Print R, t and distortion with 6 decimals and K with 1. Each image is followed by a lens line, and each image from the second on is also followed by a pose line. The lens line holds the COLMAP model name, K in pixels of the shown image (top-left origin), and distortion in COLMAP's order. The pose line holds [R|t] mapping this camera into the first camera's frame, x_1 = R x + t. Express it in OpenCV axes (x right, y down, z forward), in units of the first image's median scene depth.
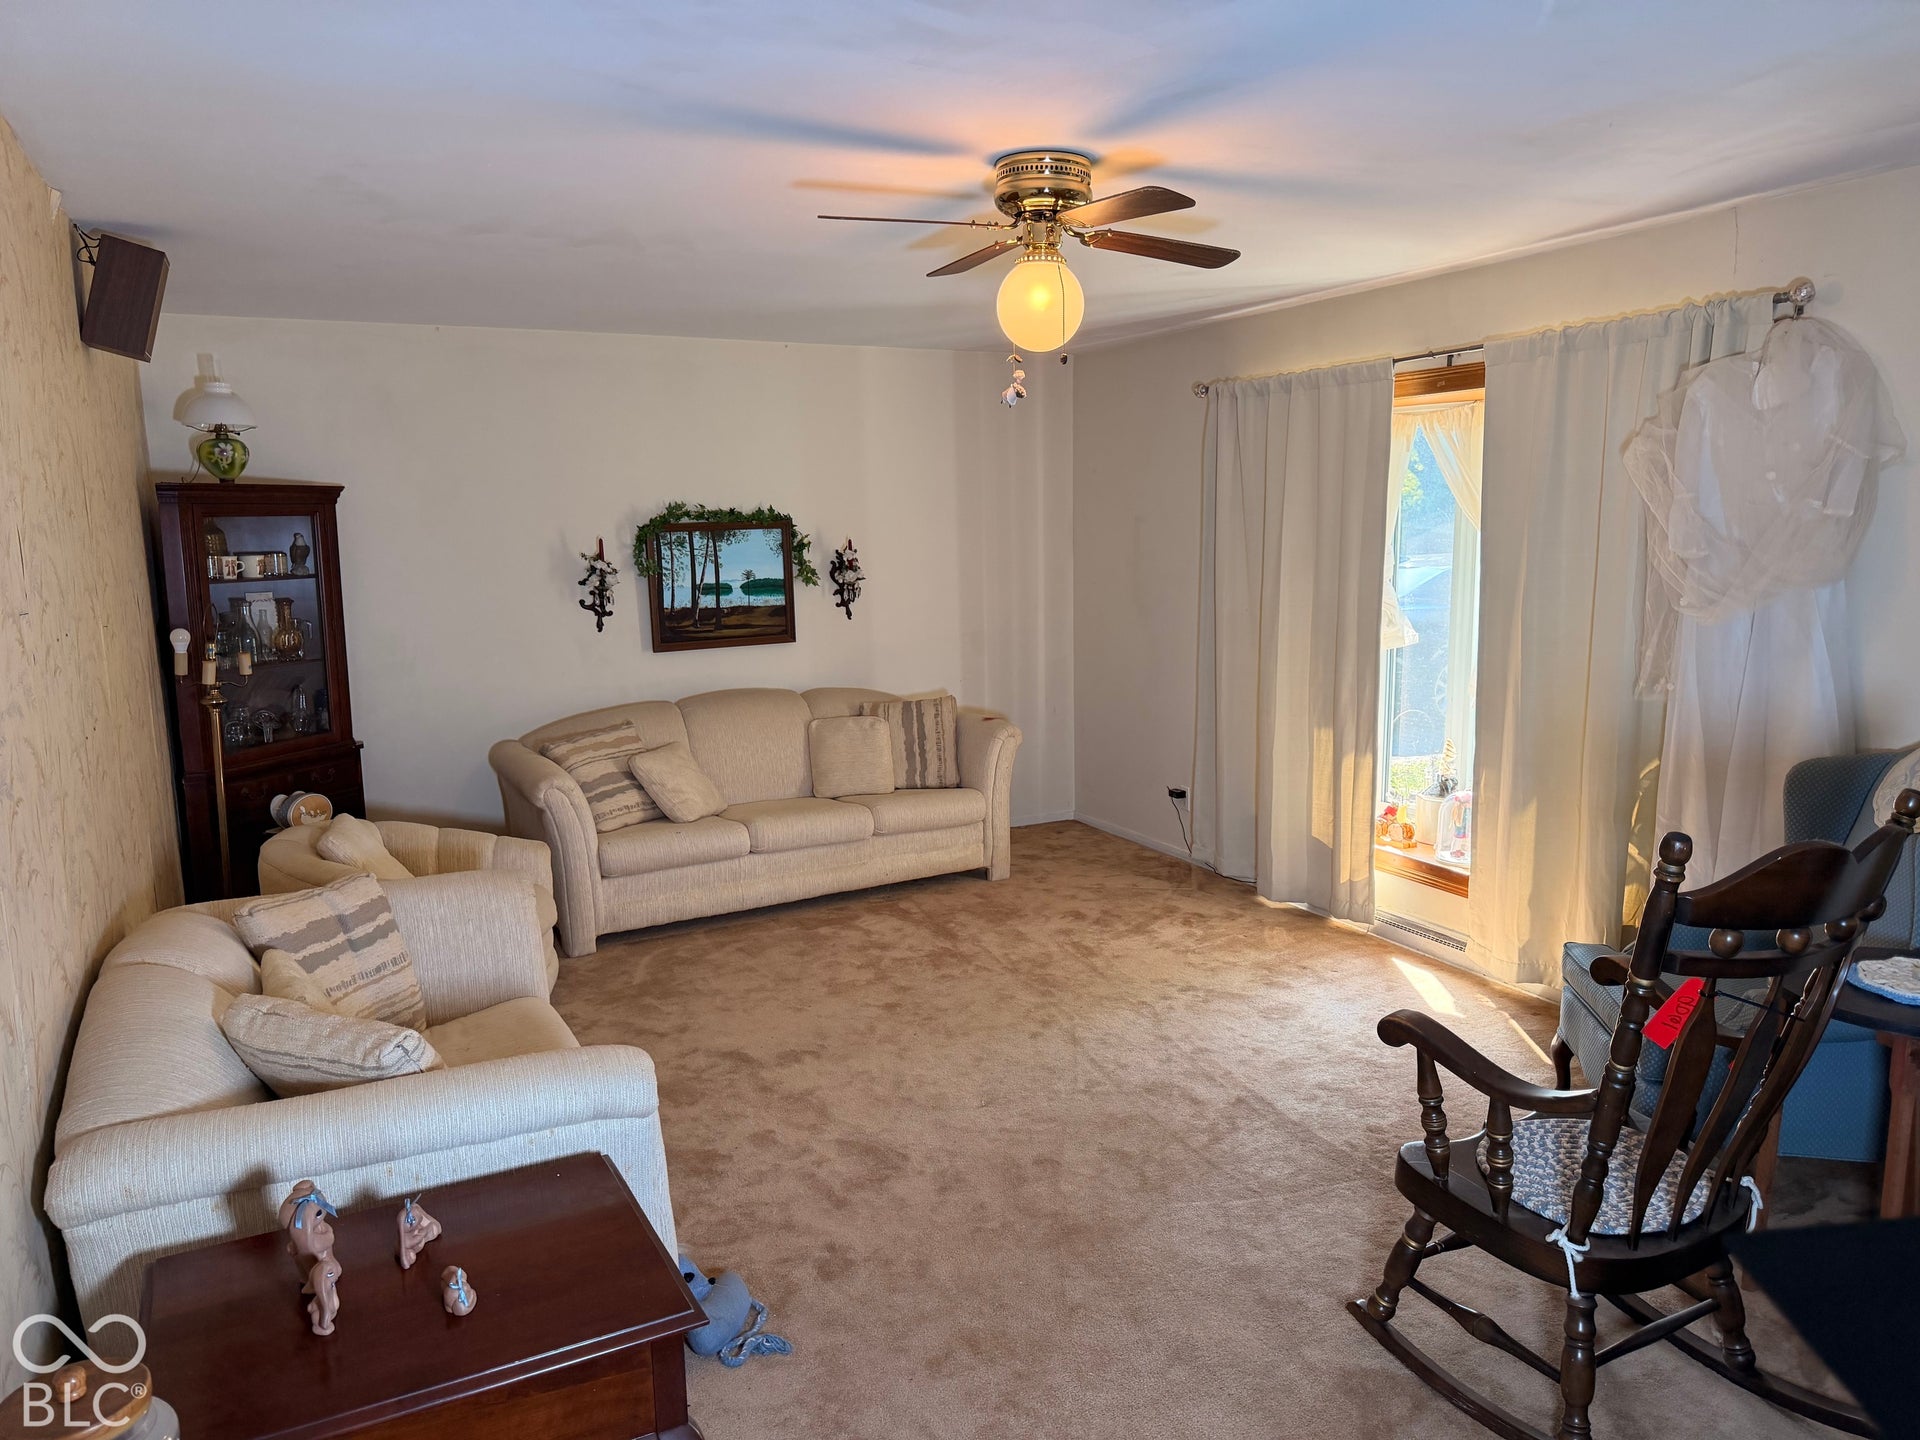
lens RADIAL K [[1399.0, 0, 960.0], [0, 1399.0, 720.0], [0, 0, 1]] dist [0.044025, -0.046380]
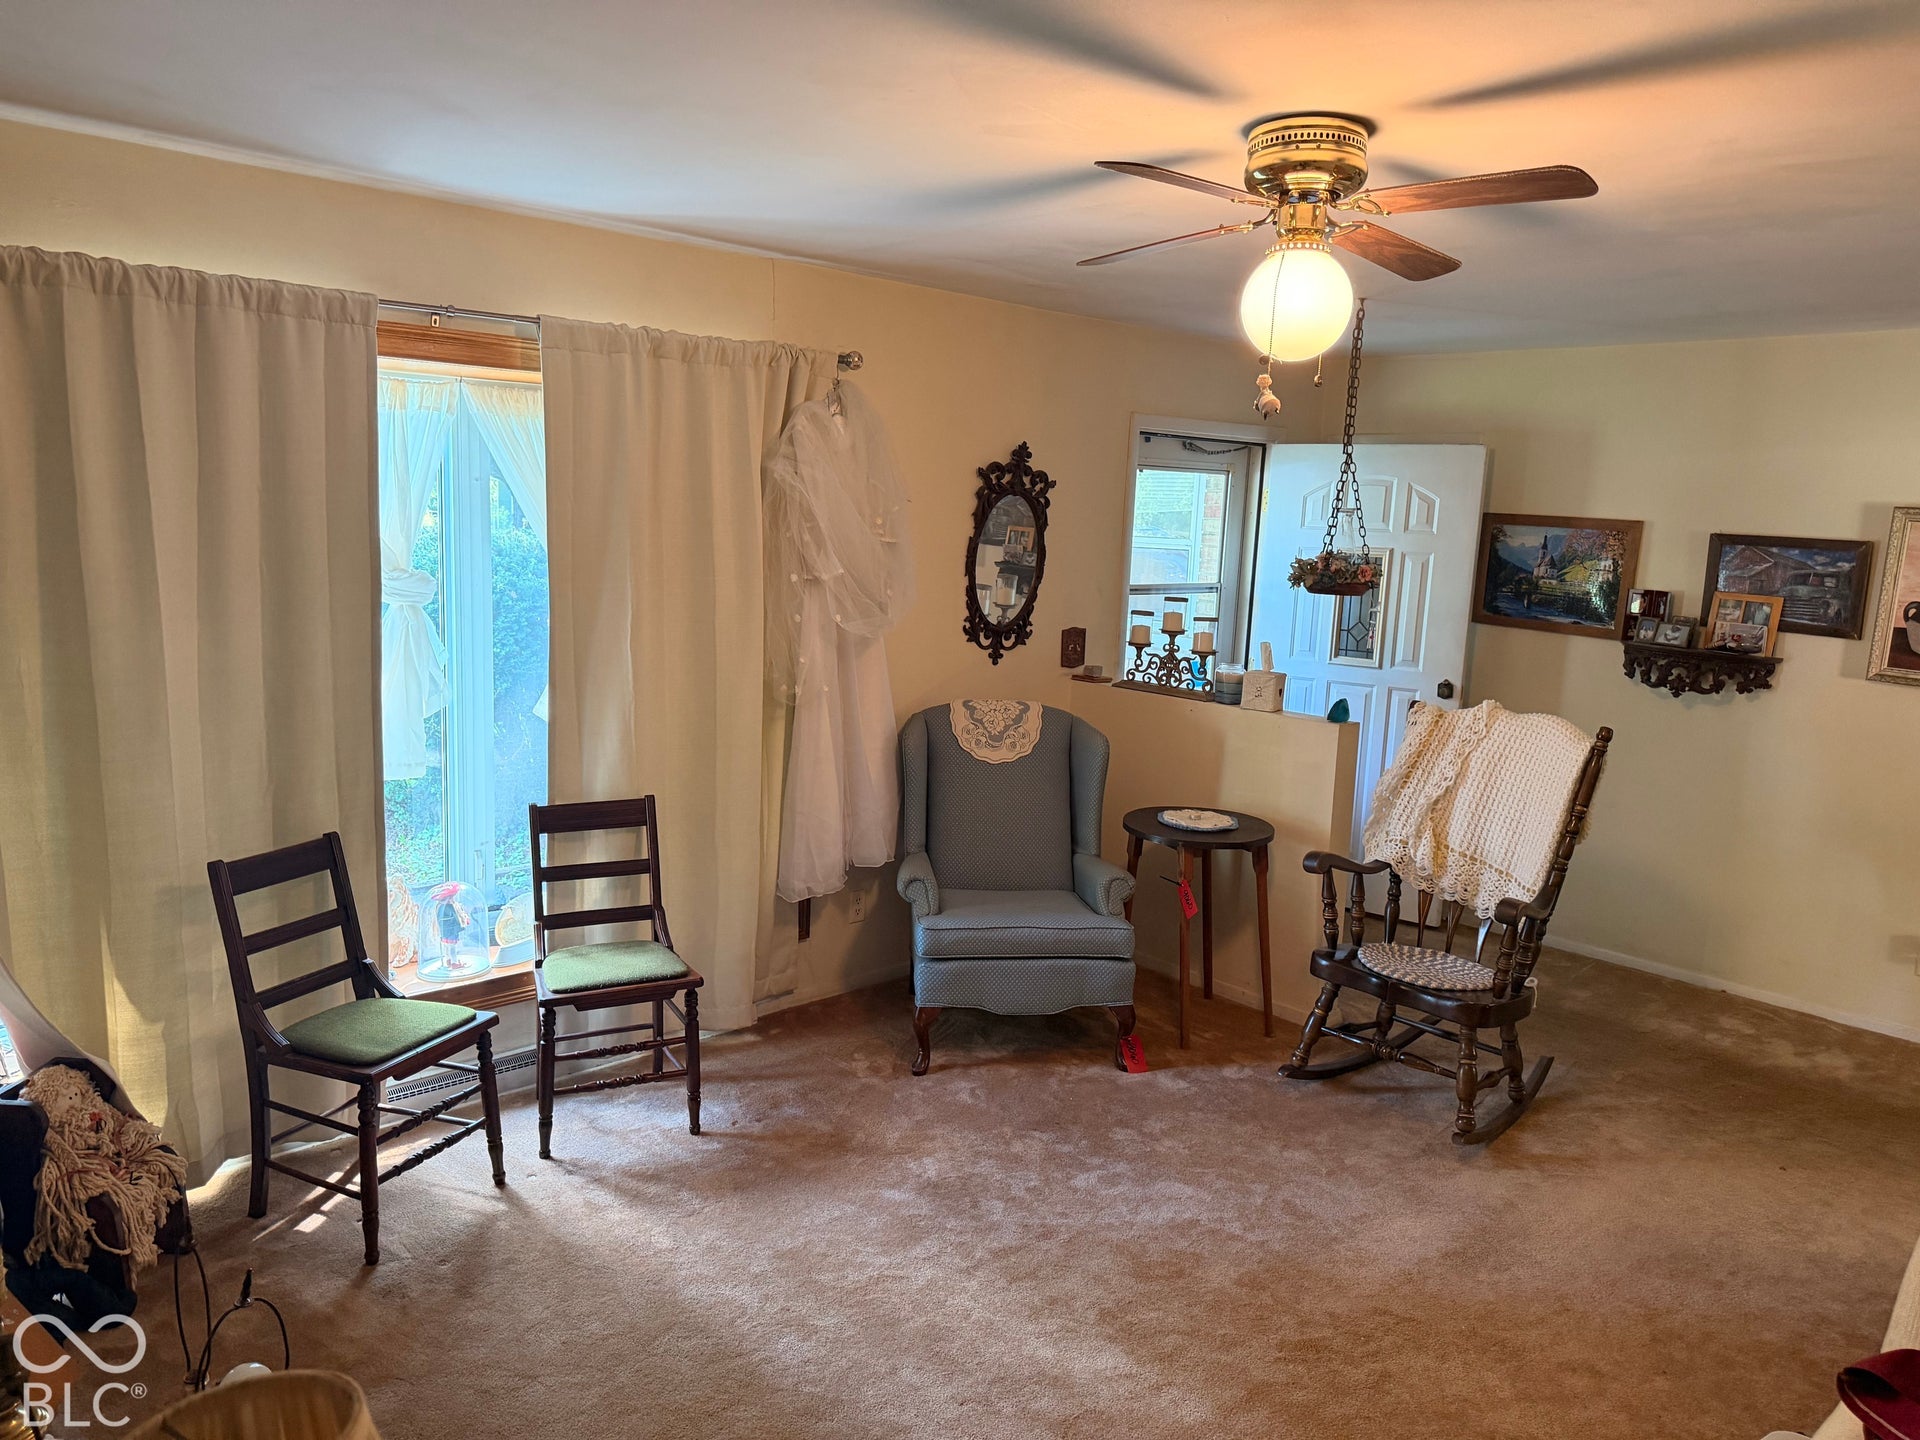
lens RADIAL K [[1399.0, 0, 960.0], [0, 1399.0, 720.0], [0, 0, 1]] dist [0.044025, -0.046380]
pose [[-0.301404, -0.125354, 0.945220, -0.869882], [0.108988, 0.980294, 0.164759, -0.260148], [-0.947247, 0.152677, -0.281803, 1.823536]]
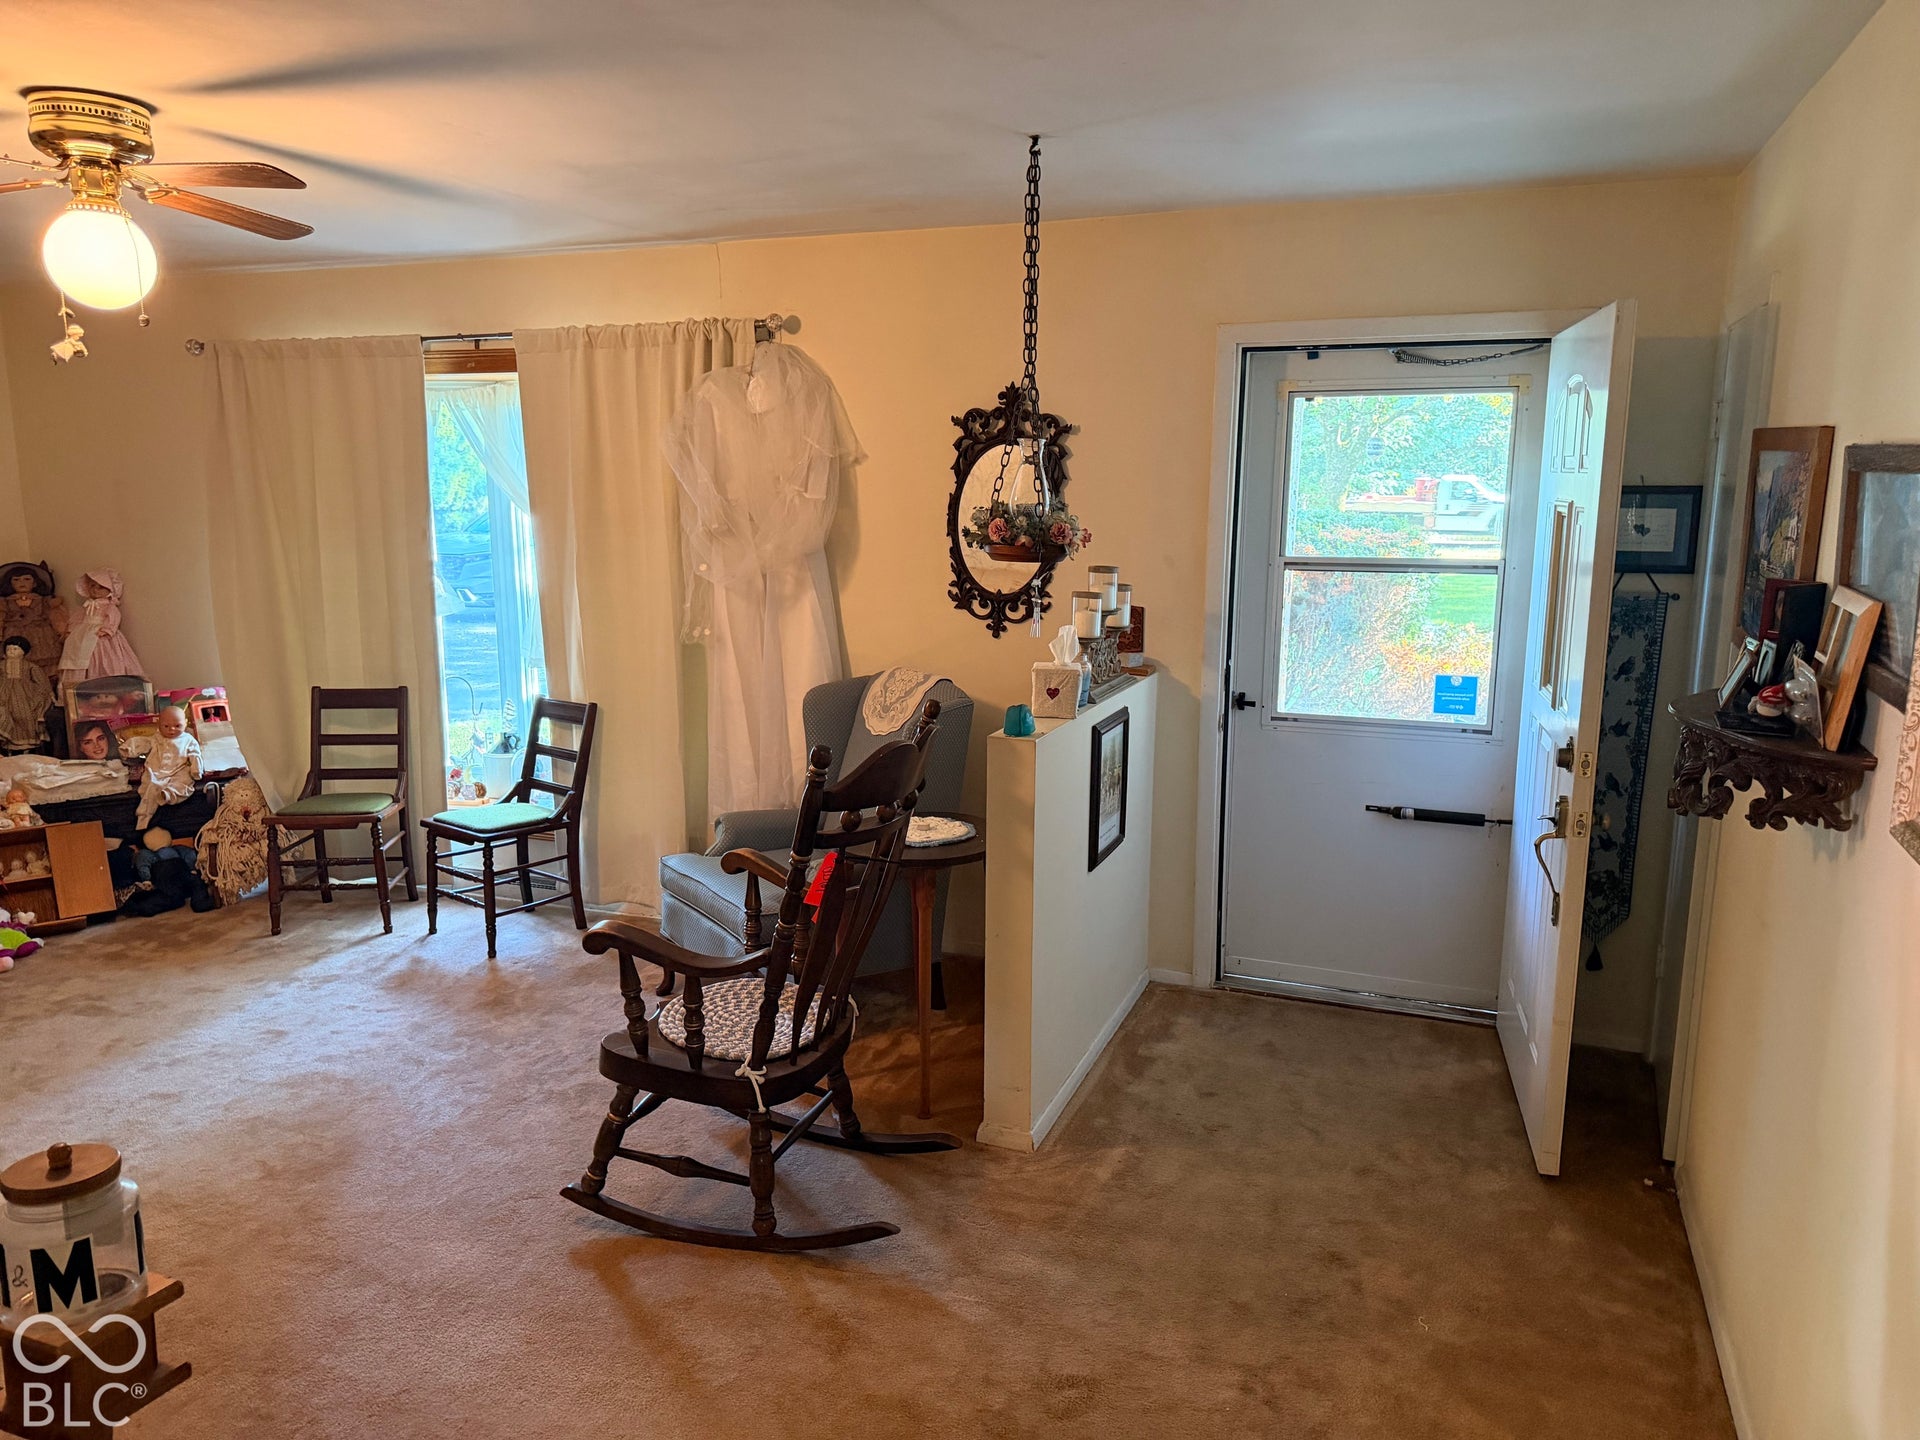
lens RADIAL K [[1399.0, 0, 960.0], [0, 1399.0, 720.0], [0, 0, 1]] dist [0.044025, -0.046380]
pose [[0.748398, -0.096478, 0.656195, -0.202587], [0.077334, 0.995309, 0.058135, -0.008860], [-0.658726, 0.007238, 0.752348, -0.080440]]
